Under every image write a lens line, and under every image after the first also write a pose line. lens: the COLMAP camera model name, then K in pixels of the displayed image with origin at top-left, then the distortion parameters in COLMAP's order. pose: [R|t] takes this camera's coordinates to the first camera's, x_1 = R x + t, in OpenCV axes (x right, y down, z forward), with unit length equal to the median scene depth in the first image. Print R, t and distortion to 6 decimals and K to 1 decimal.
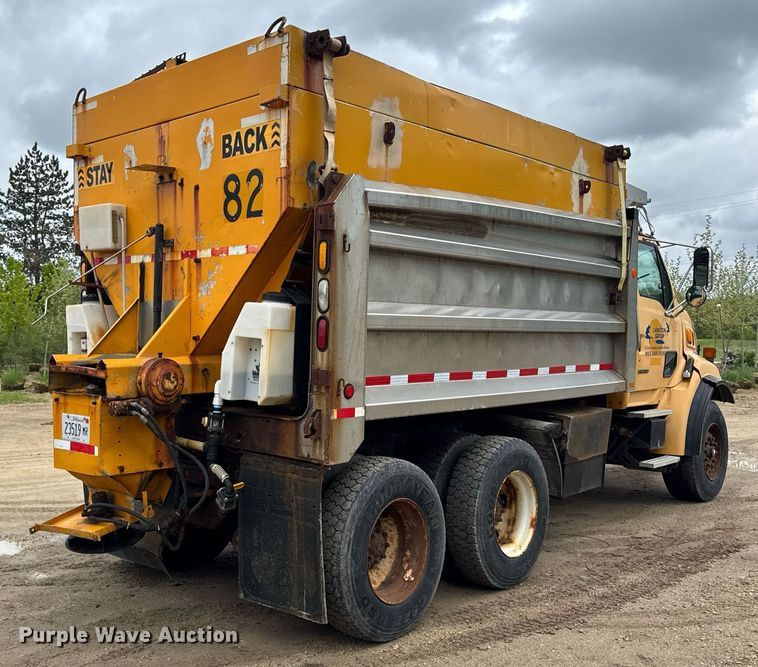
lens RADIAL K [[768.2, 0, 274.8], [0, 768.2, 343.3], [0, 0, 1]] dist [0.123105, -0.010182]
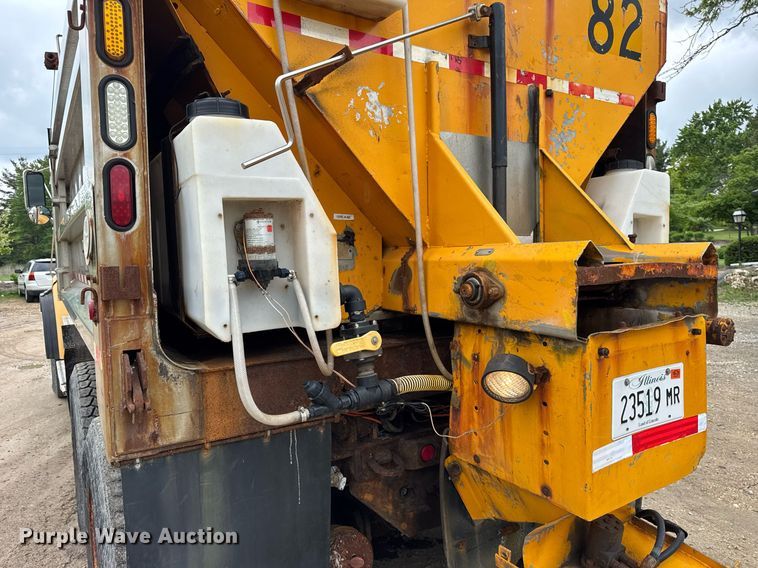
lens RADIAL K [[529.4, 0, 379.0], [0, 529.4, 284.0], [0, 0, 1]] dist [0.070646, -0.097265]
pose [[0.223193, -0.069778, 0.972273, -0.599988], [0.044919, 0.997111, 0.061249, 0.016068], [-0.973739, 0.030003, 0.225683, 1.096605]]
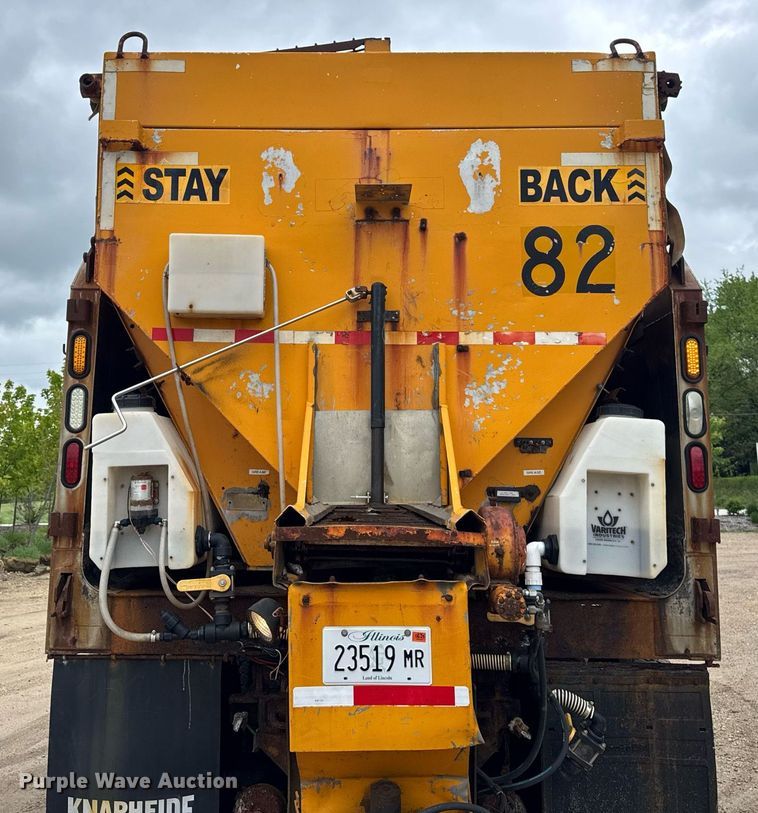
lens RADIAL K [[847.9, 0, 340.2], [0, 847.9, 349.9], [0, 0, 1]] dist [0.181725, -0.355644]
pose [[0.718085, 0.106715, 0.687726, -0.682758], [0.016302, 0.985324, -0.169914, 0.010440], [-0.695765, 0.133224, 0.705806, 0.610036]]
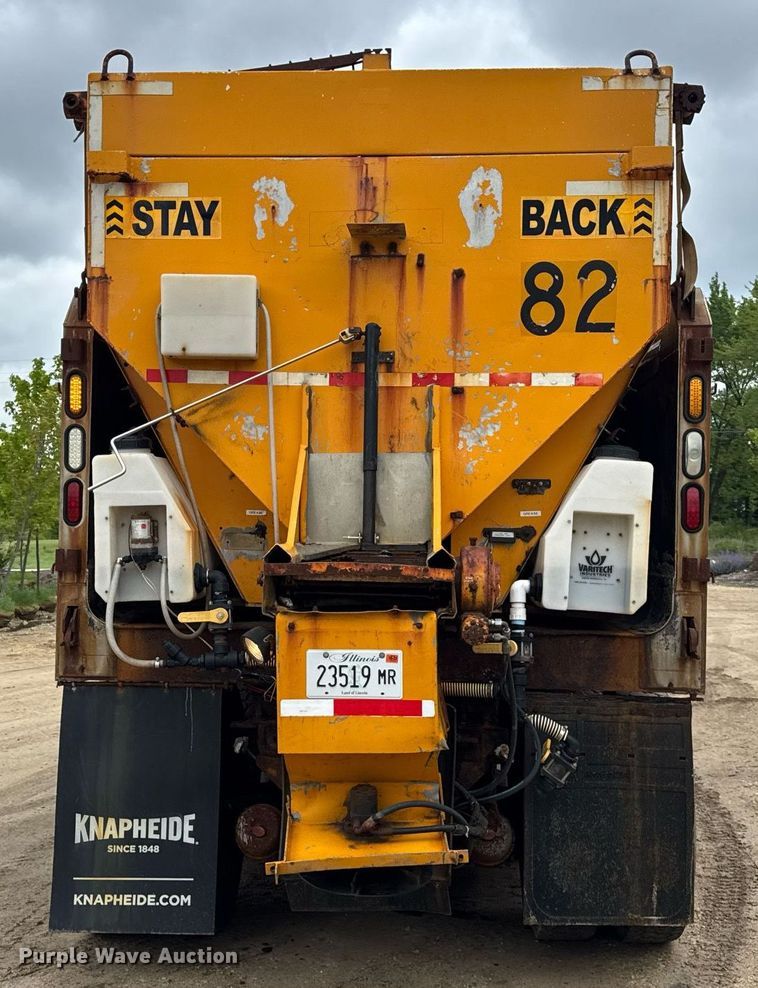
lens RADIAL K [[1163.5, 0, 344.6], [0, 1163.5, 505.0], [0, 0, 1]] dist [0.191896, -0.360687]
pose [[0.750397, 0.012534, 0.660868, -0.831212], [0.010777, 0.999455, -0.031192, 0.014019], [-0.660899, 0.030529, 0.749853, 0.375234]]
